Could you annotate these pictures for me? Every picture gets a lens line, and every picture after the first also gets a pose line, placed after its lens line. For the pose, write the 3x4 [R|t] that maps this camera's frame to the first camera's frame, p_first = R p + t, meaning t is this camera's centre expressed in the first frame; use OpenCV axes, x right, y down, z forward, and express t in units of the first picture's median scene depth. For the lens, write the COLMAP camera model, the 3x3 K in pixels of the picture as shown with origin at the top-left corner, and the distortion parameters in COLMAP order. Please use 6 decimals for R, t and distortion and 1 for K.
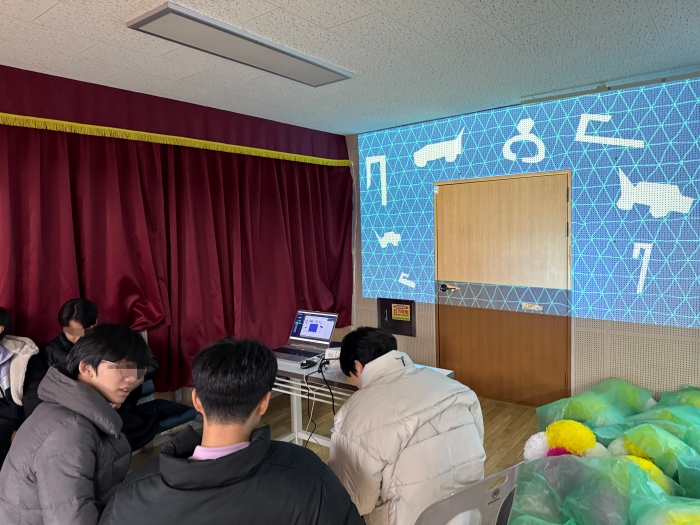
lens RADIAL K [[494.3, 0, 346.5], [0, 494.3, 267.1], [0, 0, 1]] dist [0.049024, -0.059369]
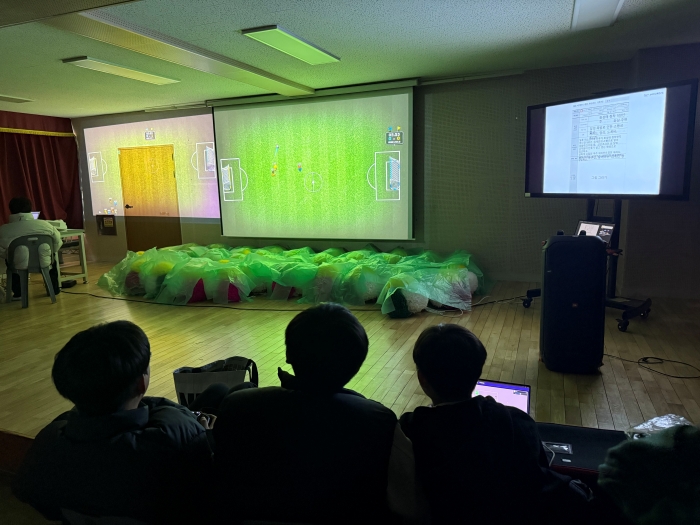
lens RADIAL K [[494.3, 0, 357.1], [0, 494.3, 272.3], [0, 0, 1]] dist [0.049024, -0.059369]
pose [[0.959171, -0.043256, 0.279500, 0.503211], [0.016675, 0.995165, 0.096789, 0.123846], [-0.282335, -0.088177, 0.955255, -1.079354]]
